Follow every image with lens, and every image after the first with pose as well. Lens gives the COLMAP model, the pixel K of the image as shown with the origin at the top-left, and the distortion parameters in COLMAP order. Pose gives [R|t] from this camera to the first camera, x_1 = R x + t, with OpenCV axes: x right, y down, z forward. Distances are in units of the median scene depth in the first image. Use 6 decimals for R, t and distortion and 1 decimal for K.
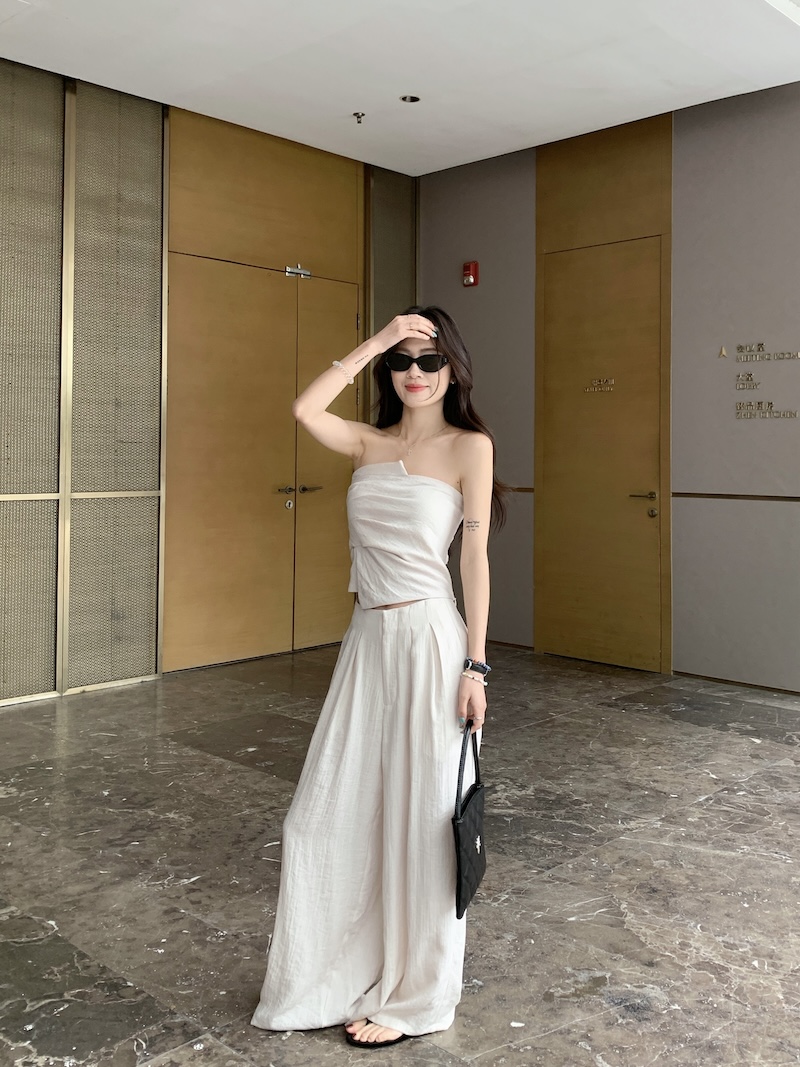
lens RADIAL K [[1036.5, 0, 444.6], [0, 1036.5, 400.6], [0, 0, 1]] dist [0.012501, 0.007477]
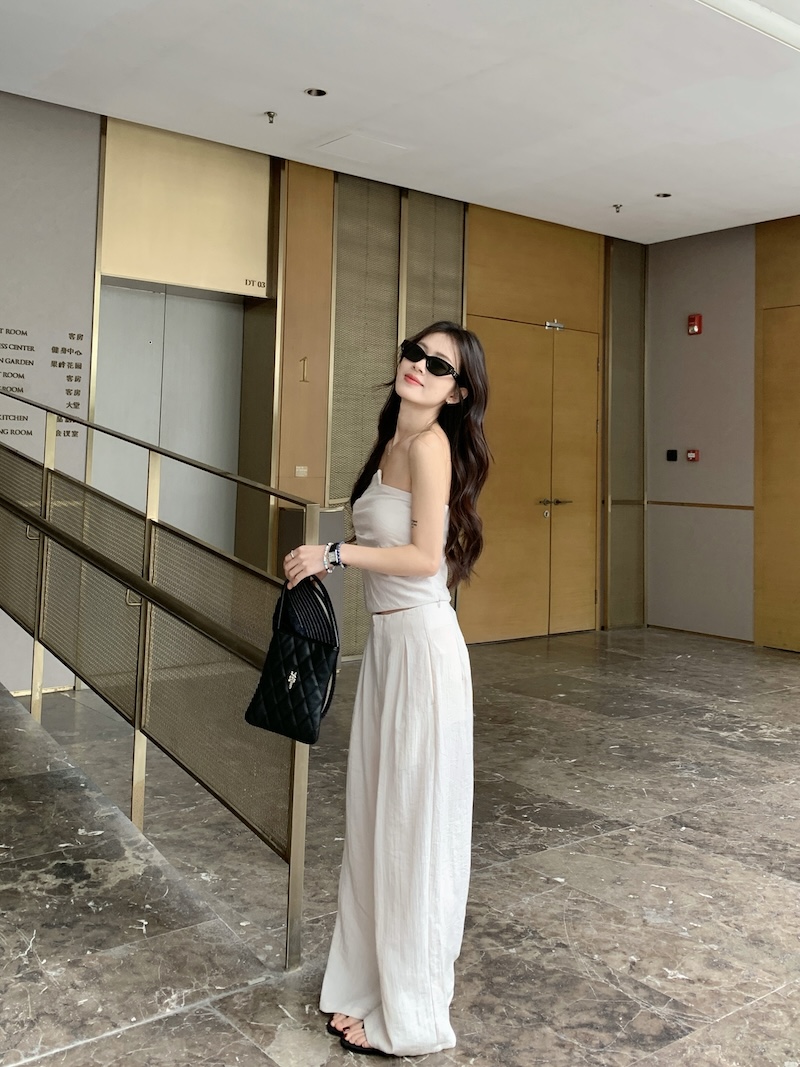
lens RADIAL K [[1036.5, 0, 444.6], [0, 1036.5, 400.6], [0, 0, 1]] dist [0.012501, 0.007477]
pose [[0.990005, 0.005481, -0.140929, -0.192042], [-0.007655, 0.999860, -0.014890, -0.031299], [0.140827, 0.015820, 0.989908, -0.457587]]
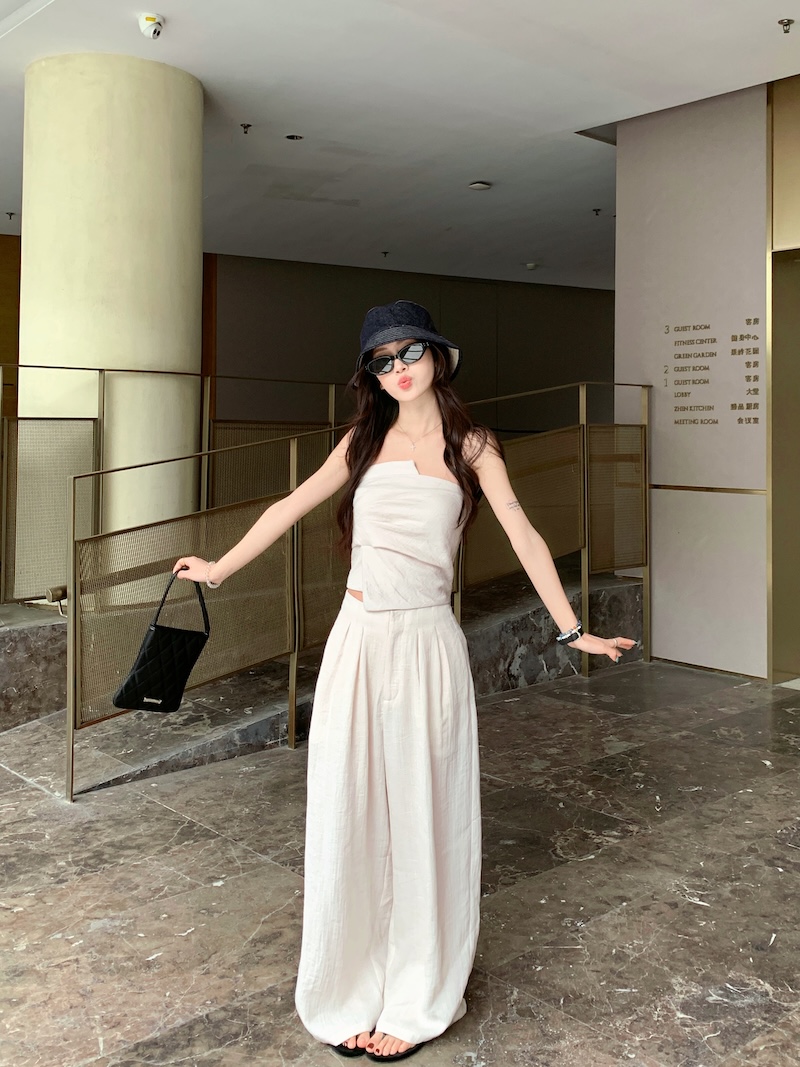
lens RADIAL K [[1036.5, 0, 444.6], [0, 1036.5, 400.6], [0, 0, 1]] dist [0.012501, 0.007477]
pose [[-0.056664, -0.047861, -0.997245, 0.664409], [0.051166, 0.997399, -0.050776, 0.030032], [0.997081, -0.053902, -0.054068, 0.742471]]
